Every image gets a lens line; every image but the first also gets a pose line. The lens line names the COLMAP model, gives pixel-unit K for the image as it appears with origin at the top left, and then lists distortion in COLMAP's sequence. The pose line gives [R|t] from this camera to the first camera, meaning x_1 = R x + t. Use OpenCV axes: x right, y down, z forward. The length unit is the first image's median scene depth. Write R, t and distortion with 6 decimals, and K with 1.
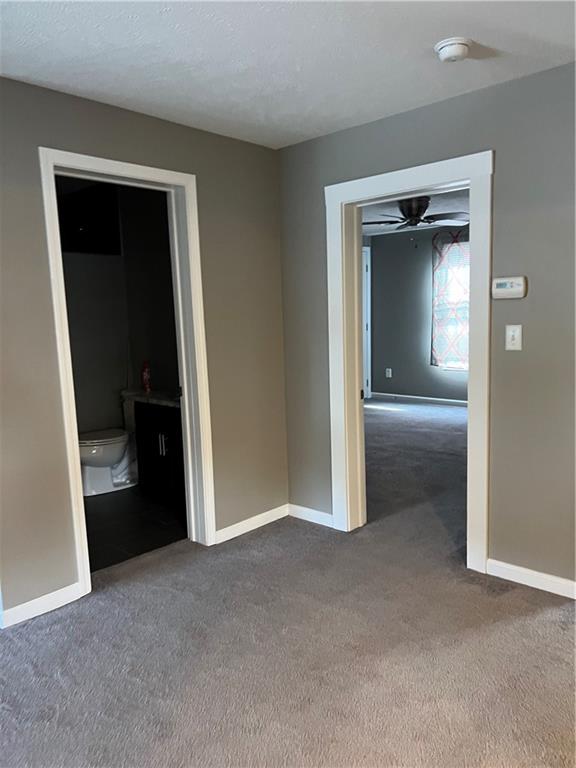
lens RADIAL K [[581.9, 0, 287.7], [0, 581.9, 384.8], [0, 0, 1]] dist [0.052086, -0.002408]
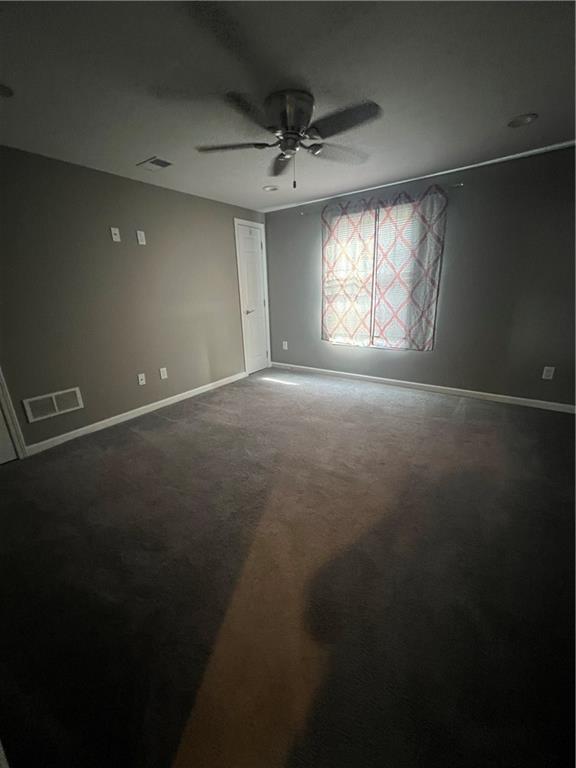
lens RADIAL K [[308.3, 0, 289.7], [0, 308.3, 382.7], [0, 0, 1]] dist [-0.002851, -0.000355]
pose [[0.991880, -0.042830, 0.119751, 0.118459], [0.022122, 0.985337, 0.169181, -0.054230], [-0.125241, -0.165158, 0.978283, 0.450175]]
